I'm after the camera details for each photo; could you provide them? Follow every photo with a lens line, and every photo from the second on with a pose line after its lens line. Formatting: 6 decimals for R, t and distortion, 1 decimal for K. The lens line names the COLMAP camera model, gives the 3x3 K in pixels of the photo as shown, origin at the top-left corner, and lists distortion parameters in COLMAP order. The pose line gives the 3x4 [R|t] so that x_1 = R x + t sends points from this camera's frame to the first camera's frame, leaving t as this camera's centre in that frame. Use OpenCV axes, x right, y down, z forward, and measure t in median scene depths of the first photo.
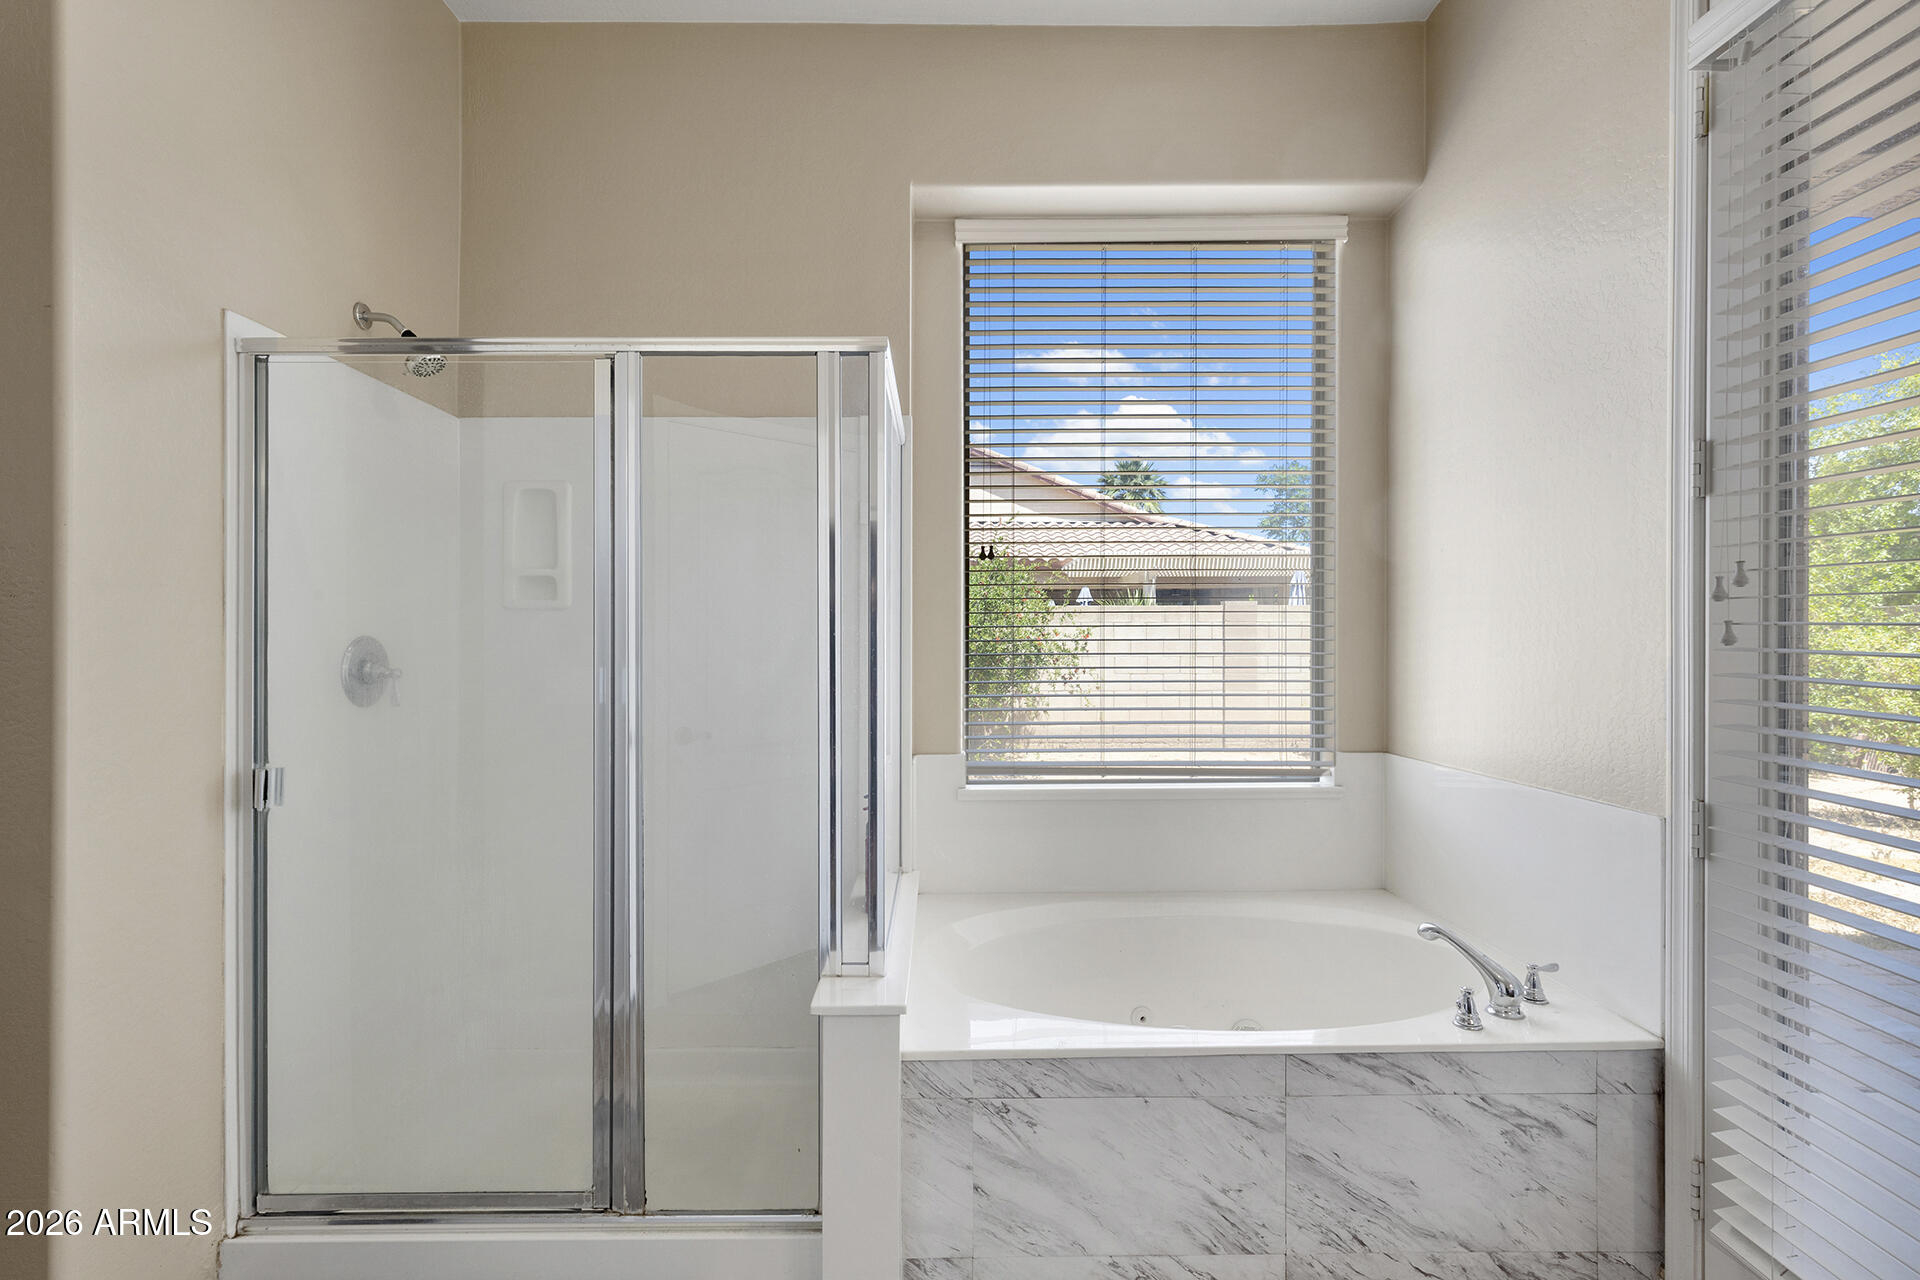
lens RADIAL K [[869.6, 0, 959.9], [0, 869.6, 651.8], [0, 0, 1]] dist [0.008368, -0.000195]
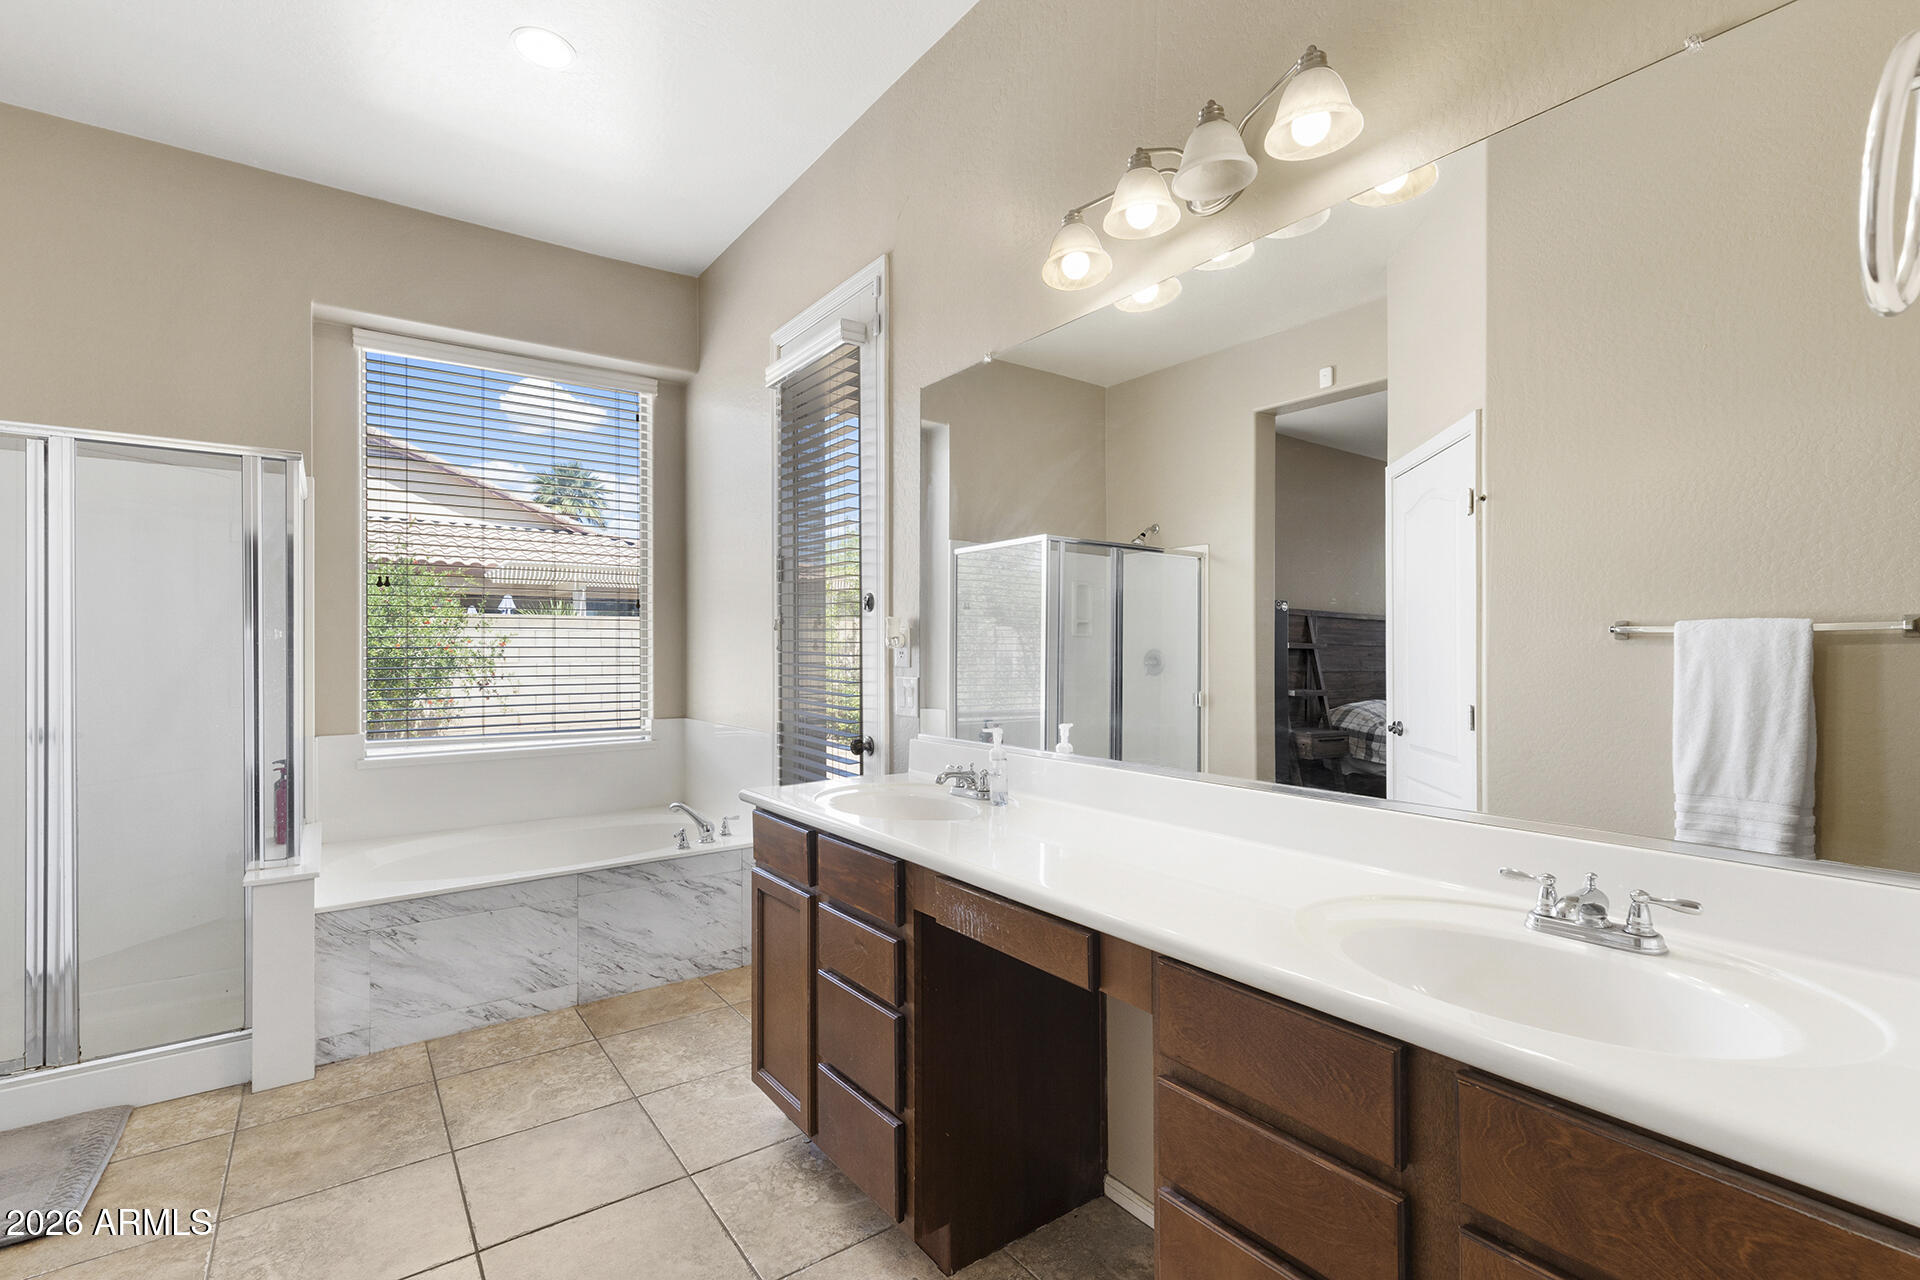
lens RADIAL K [[869.6, 0, 959.9], [0, 869.6, 651.8], [0, 0, 1]] dist [0.008368, -0.000195]
pose [[0.823373, -0.003470, 0.567490, -0.001772], [0.008044, 0.999952, -0.005558, 0.013082], [-0.567443, 0.009141, 0.823362, -0.959035]]
